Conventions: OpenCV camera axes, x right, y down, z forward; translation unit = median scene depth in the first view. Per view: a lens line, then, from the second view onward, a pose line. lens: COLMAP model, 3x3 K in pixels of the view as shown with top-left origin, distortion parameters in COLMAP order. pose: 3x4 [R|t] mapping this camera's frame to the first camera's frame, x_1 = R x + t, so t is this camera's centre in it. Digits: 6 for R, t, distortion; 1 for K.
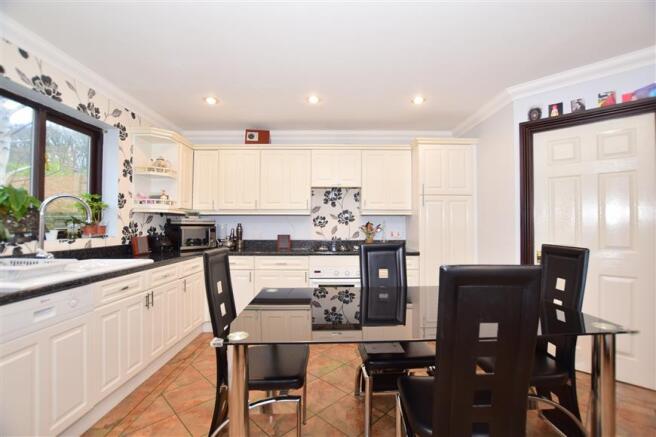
lens RADIAL K [[301.0, 0, 328.0], [0, 301.0, 218.5], [0, 0, 1]] dist [-0.001266, 0.000364]
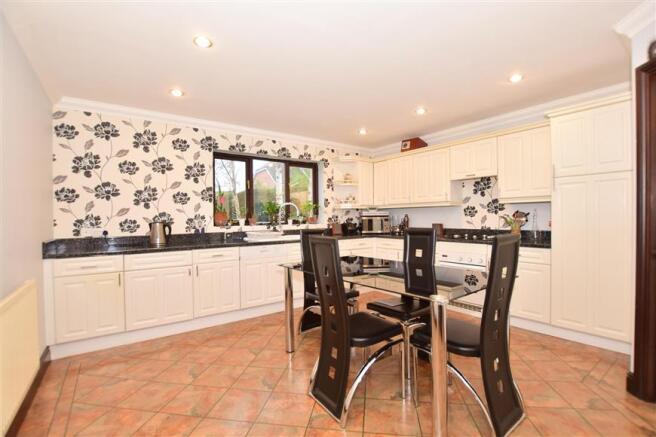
lens RADIAL K [[301.0, 0, 328.0], [0, 301.0, 218.5], [0, 0, 1]] dist [-0.001266, 0.000364]
pose [[0.597305, -0.007091, -0.801983, 0.581000], [0.030046, 0.999457, 0.013541, 0.006652], [0.801451, -0.032184, 0.597193, -0.023397]]
